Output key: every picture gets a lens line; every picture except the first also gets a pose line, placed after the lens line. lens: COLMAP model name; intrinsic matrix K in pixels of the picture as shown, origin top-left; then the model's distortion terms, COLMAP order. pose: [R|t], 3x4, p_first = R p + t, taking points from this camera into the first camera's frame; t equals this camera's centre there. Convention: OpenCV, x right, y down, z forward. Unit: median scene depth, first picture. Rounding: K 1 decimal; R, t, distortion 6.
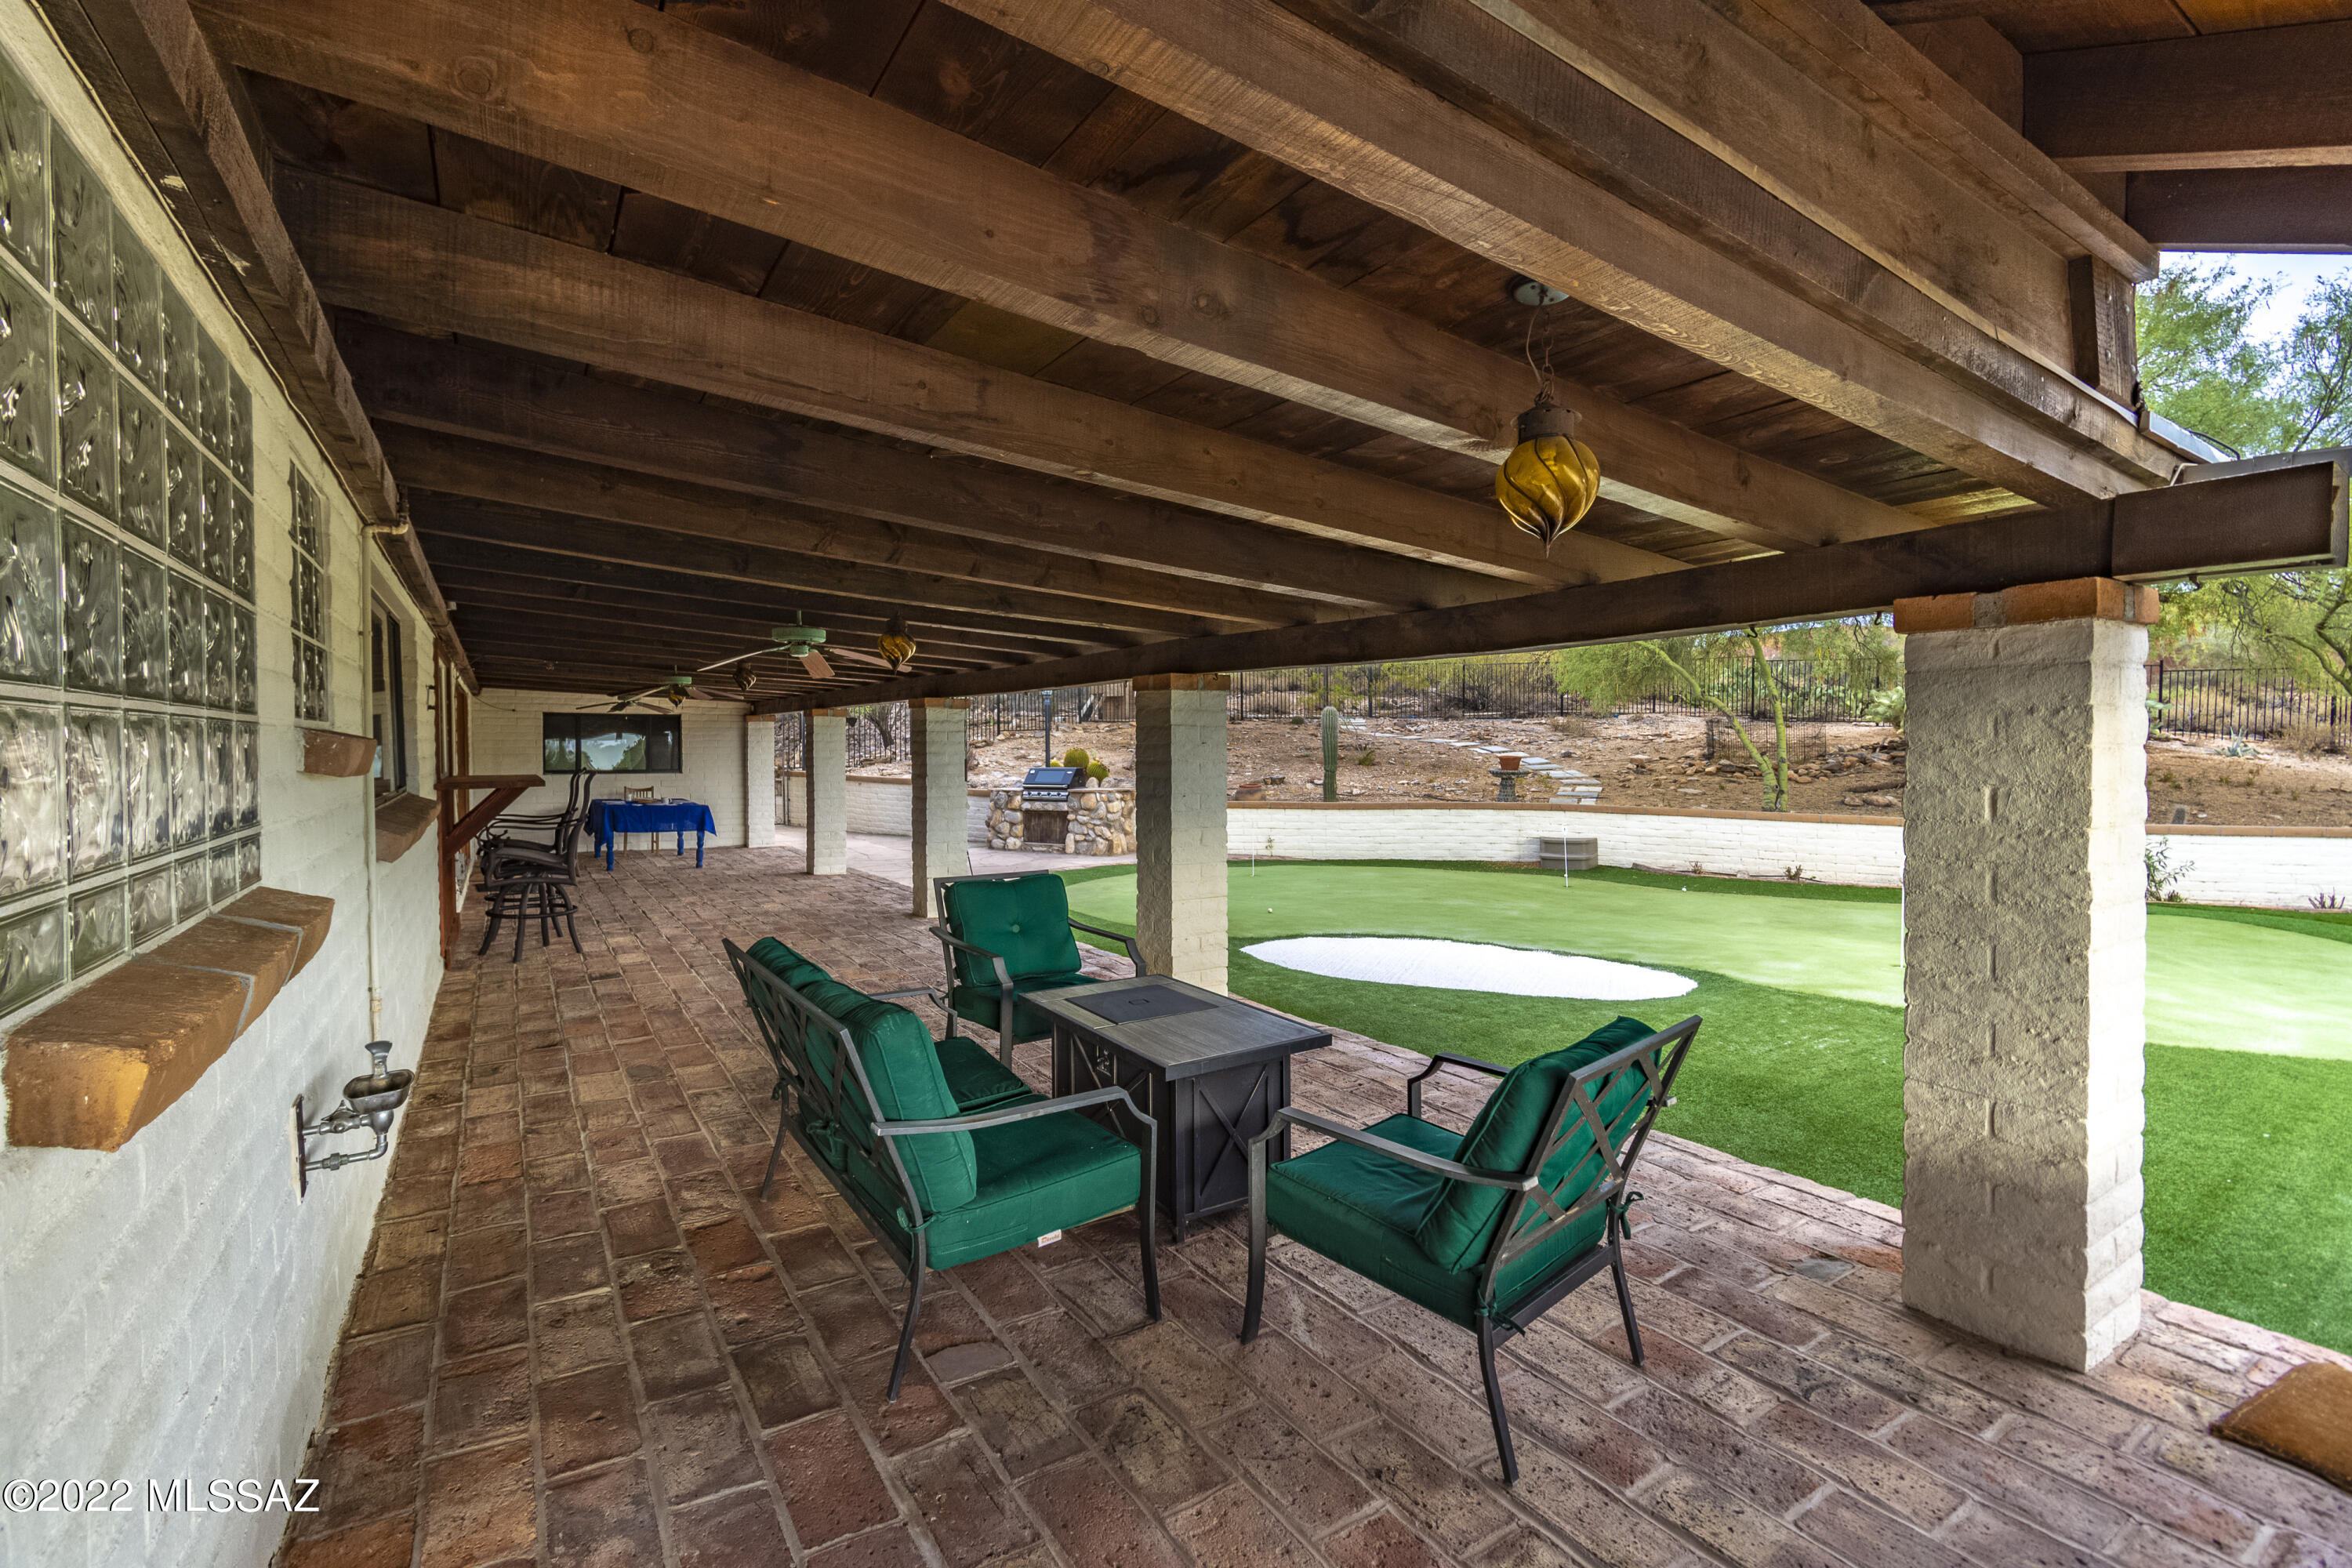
lens RADIAL K [[1033.7, 0, 1171.5], [0, 1033.7, 757.4], [0, 0, 1]] dist [0.001654, 0.000221]
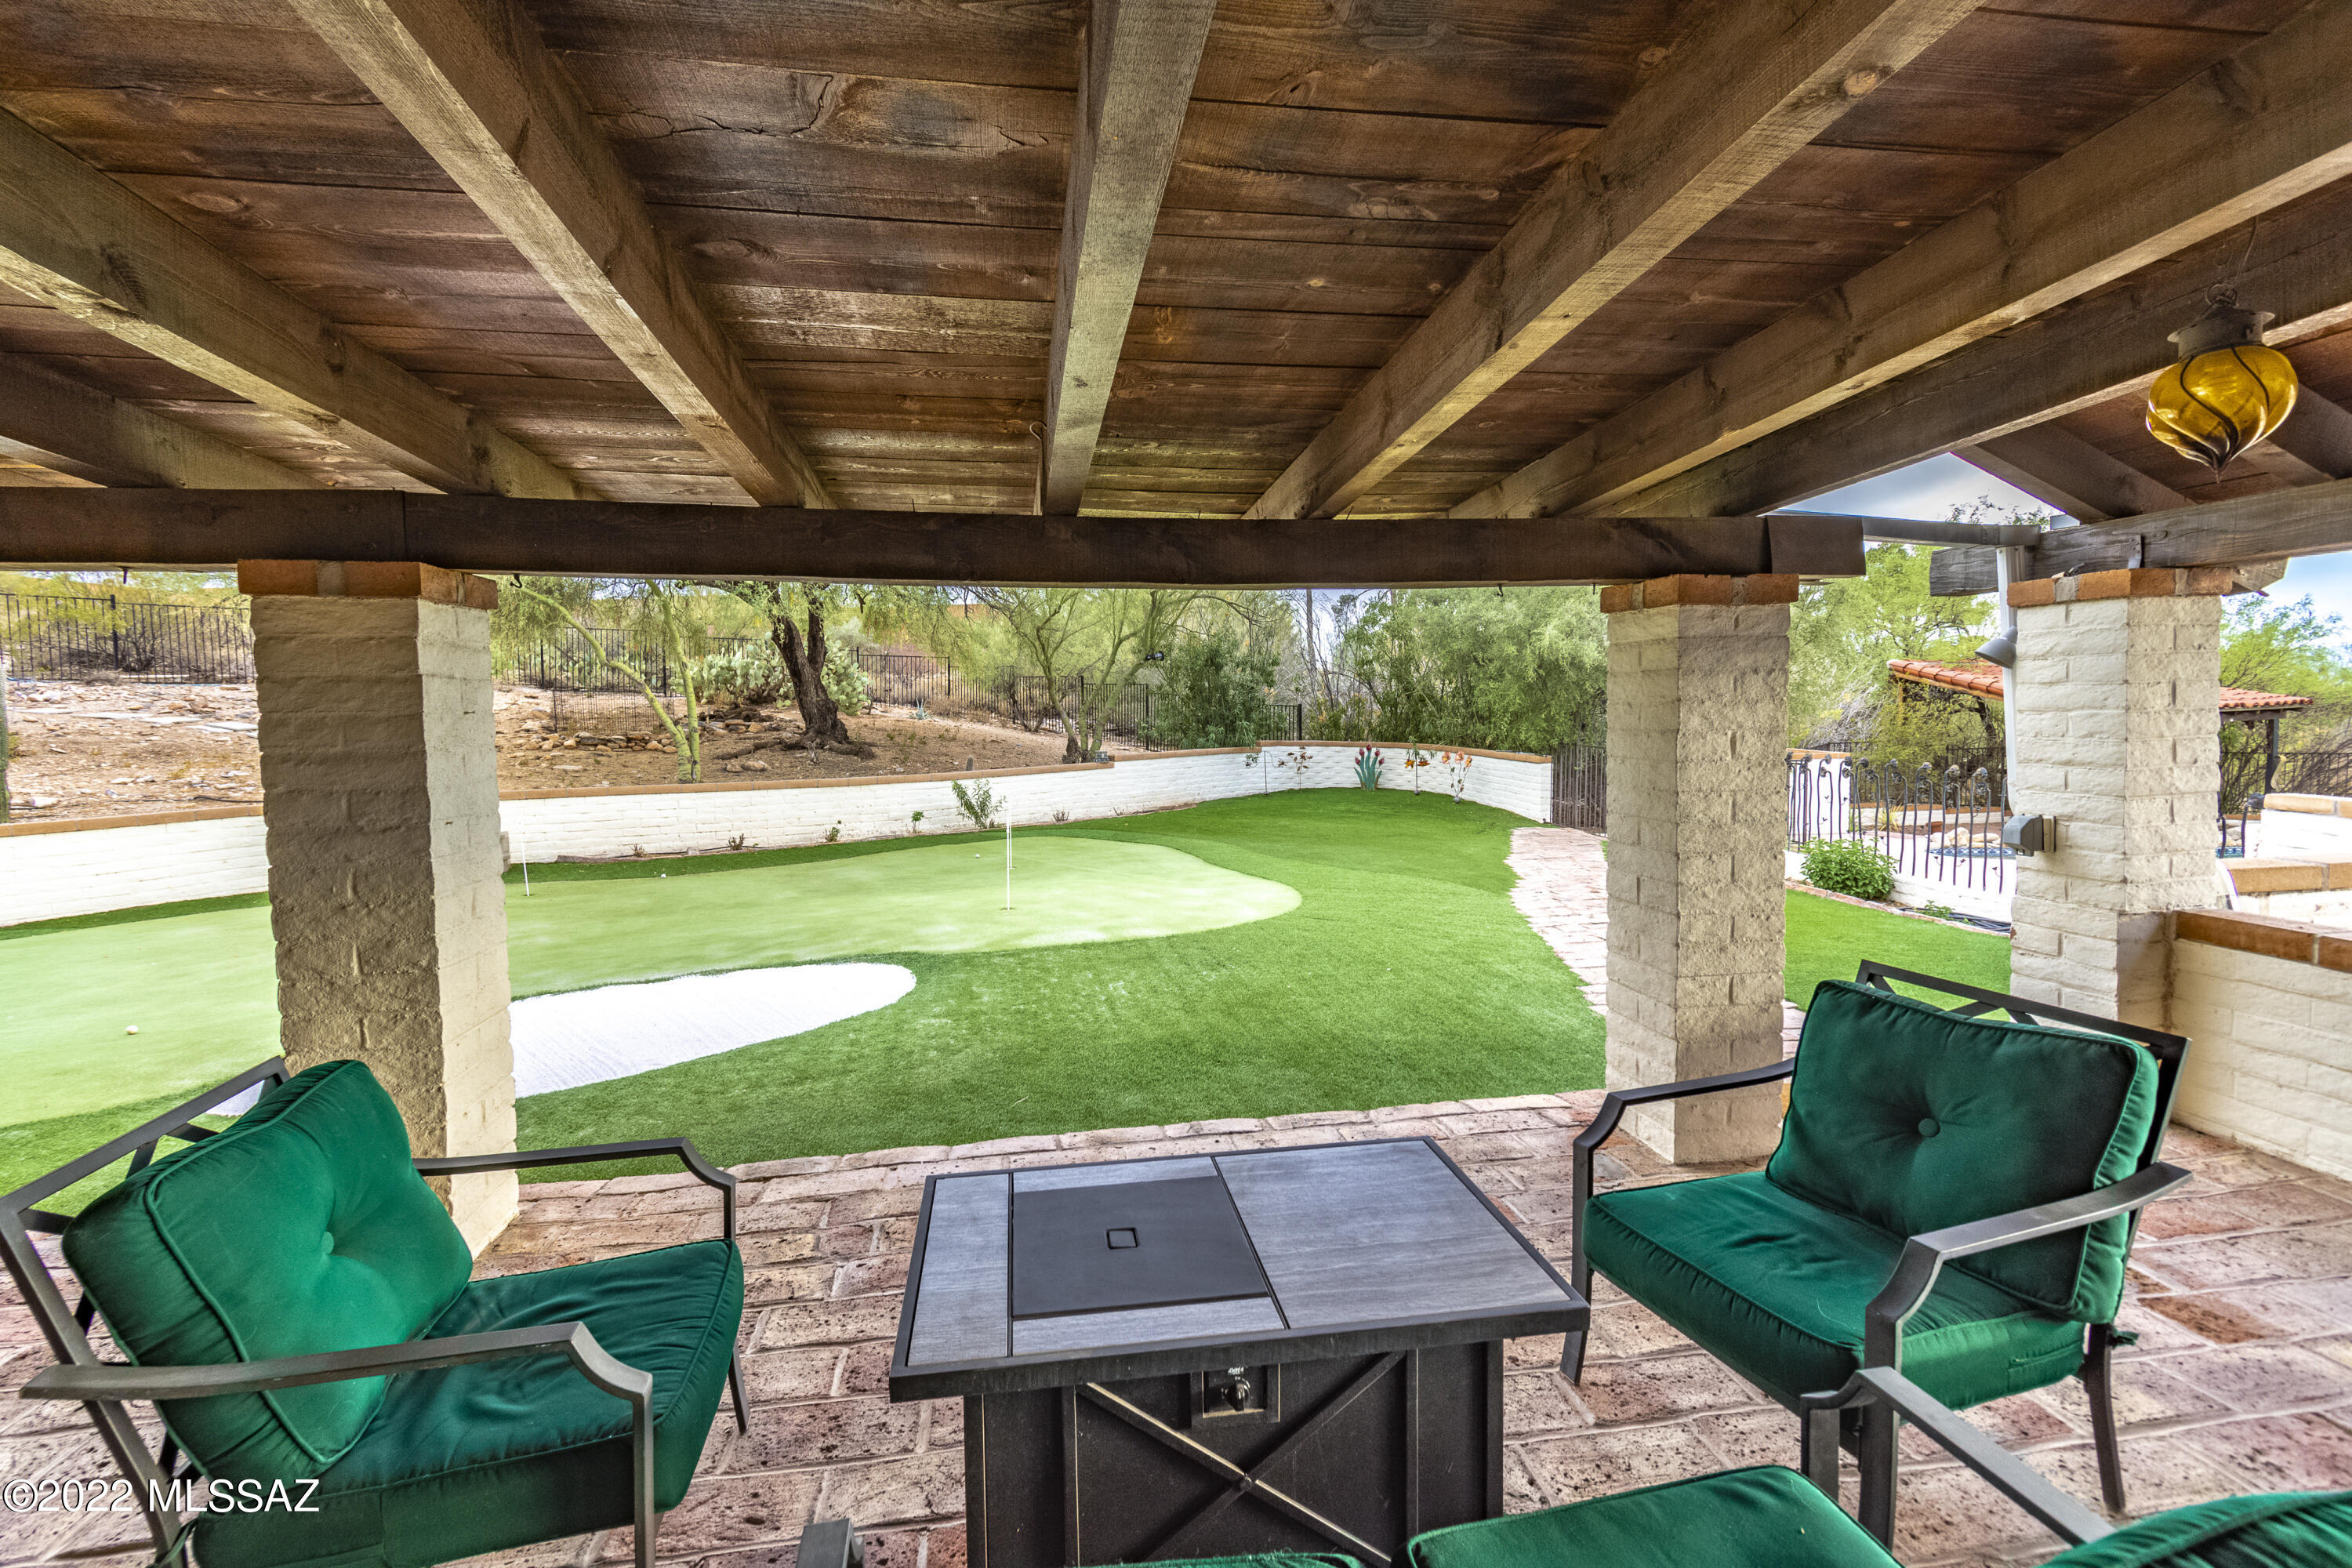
lens RADIAL K [[1033.7, 0, 1171.5], [0, 1033.7, 757.4], [0, 0, 1]] dist [0.001654, 0.000221]
pose [[0.409035, -0.050785, 0.911104, -0.437691], [0.025920, 0.998694, 0.044030, -0.008758], [-0.912150, 0.005606, 0.409817, 0.752933]]
